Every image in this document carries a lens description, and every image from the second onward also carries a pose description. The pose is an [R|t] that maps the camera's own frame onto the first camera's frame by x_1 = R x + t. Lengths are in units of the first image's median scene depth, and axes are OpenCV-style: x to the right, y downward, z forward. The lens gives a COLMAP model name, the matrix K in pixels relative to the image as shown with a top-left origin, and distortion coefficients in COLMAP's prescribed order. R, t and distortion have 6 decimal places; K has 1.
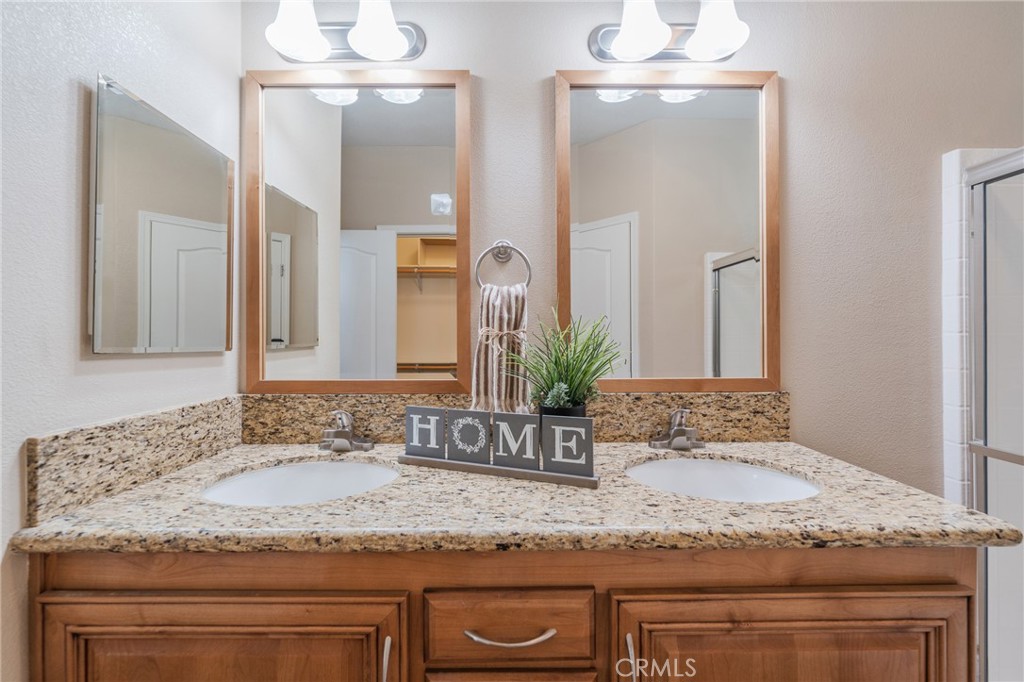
lens RADIAL K [[416.3, 0, 510.9], [0, 416.3, 338.4], [0, 0, 1]] dist [-0.001237, -0.000337]
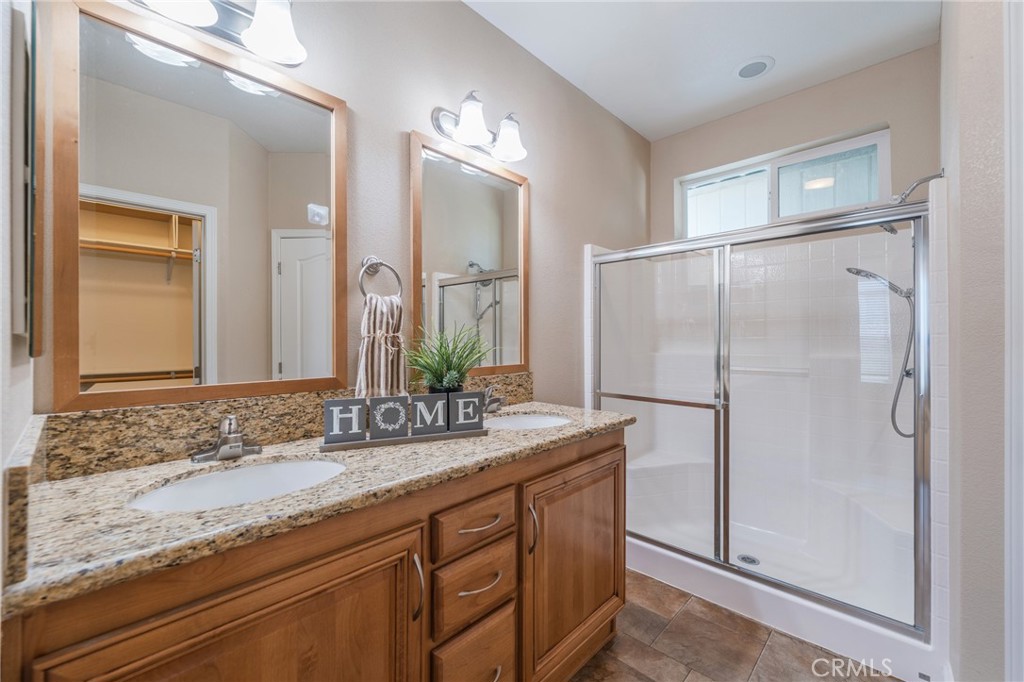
lens RADIAL K [[416.3, 0, 517.8], [0, 416.3, 339.2], [0, 0, 1]] dist [-0.001237, -0.000337]
pose [[0.688909, 0.001871, 0.724846, -0.740496], [0.000554, 0.999995, -0.003108, 0.004183], [-0.724848, 0.002542, 0.688904, -0.141958]]
